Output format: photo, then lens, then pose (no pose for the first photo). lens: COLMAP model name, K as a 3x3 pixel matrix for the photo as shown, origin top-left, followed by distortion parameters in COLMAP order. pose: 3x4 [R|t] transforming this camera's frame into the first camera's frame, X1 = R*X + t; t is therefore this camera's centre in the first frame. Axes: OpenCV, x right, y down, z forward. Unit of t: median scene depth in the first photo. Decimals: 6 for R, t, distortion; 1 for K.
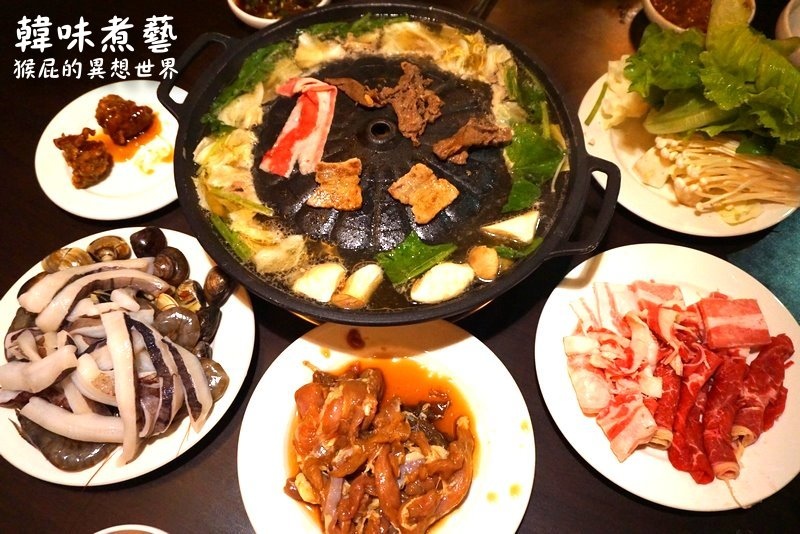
lens RADIAL K [[680.8, 0, 400.9], [0, 680.8, 268.0], [0, 0, 1]] dist [0.013475, -0.010565]
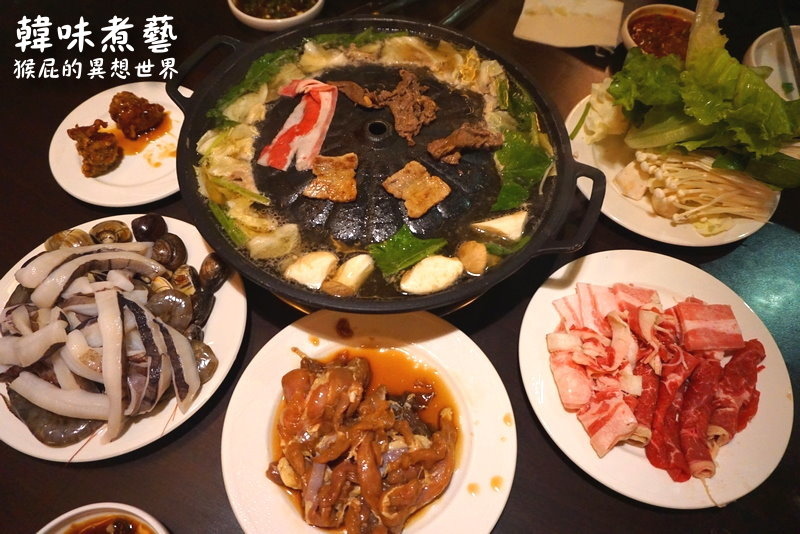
lens RADIAL K [[590.3, 0, 400.5], [0, 590.3, 265.8], [0, 0, 1]] dist [-0.015416, 0.005905]
pose [[0.999060, 0.040756, 0.014753, 0.000536], [-0.040200, 0.998537, -0.036170, 0.039295], [-0.016205, 0.035543, 0.999237, 0.109618]]
